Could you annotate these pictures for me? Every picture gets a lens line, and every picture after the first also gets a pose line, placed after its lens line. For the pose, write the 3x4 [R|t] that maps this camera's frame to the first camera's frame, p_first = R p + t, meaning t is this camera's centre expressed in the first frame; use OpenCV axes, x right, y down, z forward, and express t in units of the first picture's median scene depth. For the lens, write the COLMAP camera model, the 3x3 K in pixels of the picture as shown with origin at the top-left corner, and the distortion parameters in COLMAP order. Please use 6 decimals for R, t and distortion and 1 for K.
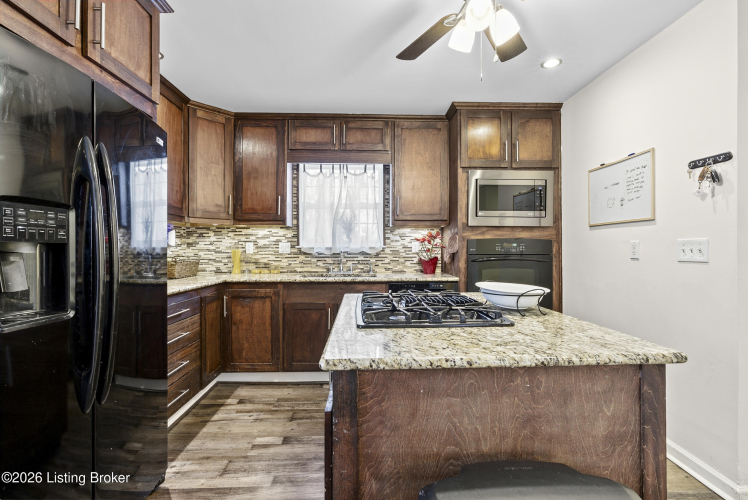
lens RADIAL K [[340.2, 0, 374.0], [0, 340.2, 250.0], [0, 0, 1]] dist [0.000749, 0.000447]
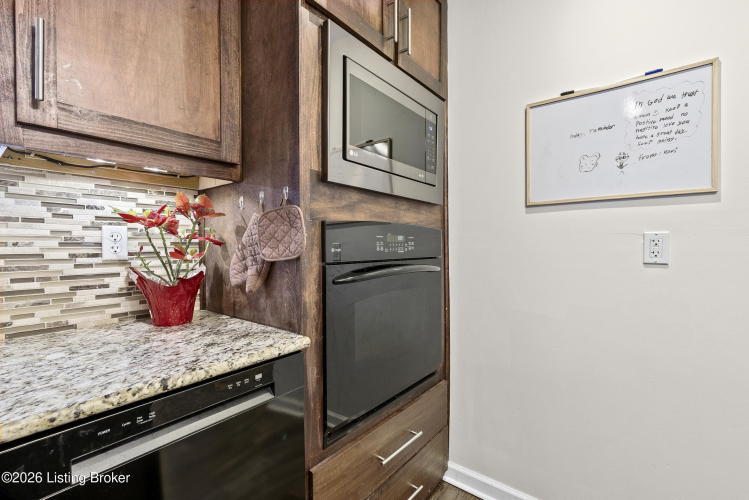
lens RADIAL K [[340.7, 0, 374.5], [0, 340.7, 250.0], [0, 0, 1]] dist [0.000749, 0.000447]
pose [[0.638523, -0.015040, 0.769456, 0.033687], [0.005675, 0.999874, 0.014834, -0.005207], [-0.769582, -0.005105, 0.638528, 0.642533]]
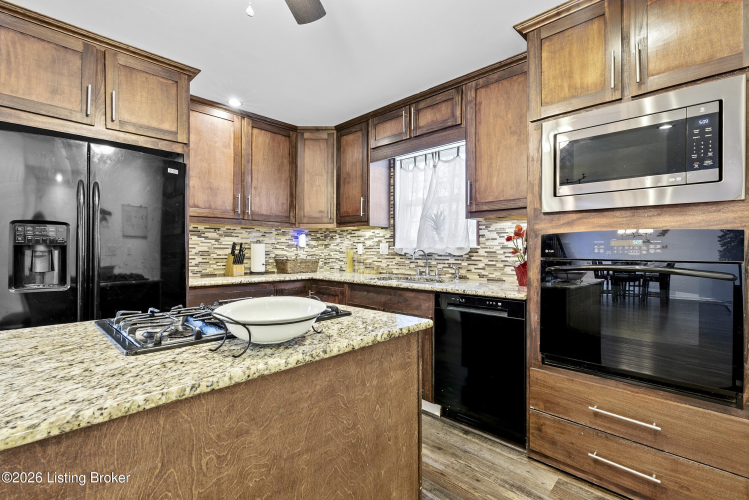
lens RADIAL K [[340.7, 0, 374.5], [0, 340.7, 250.0], [0, 0, 1]] dist [0.000749, 0.000447]
pose [[0.696218, 0.001771, -0.717828, 0.445057], [-0.004131, 0.999990, -0.001540, -0.000368], [0.717818, 0.004037, 0.696219, 0.300530]]
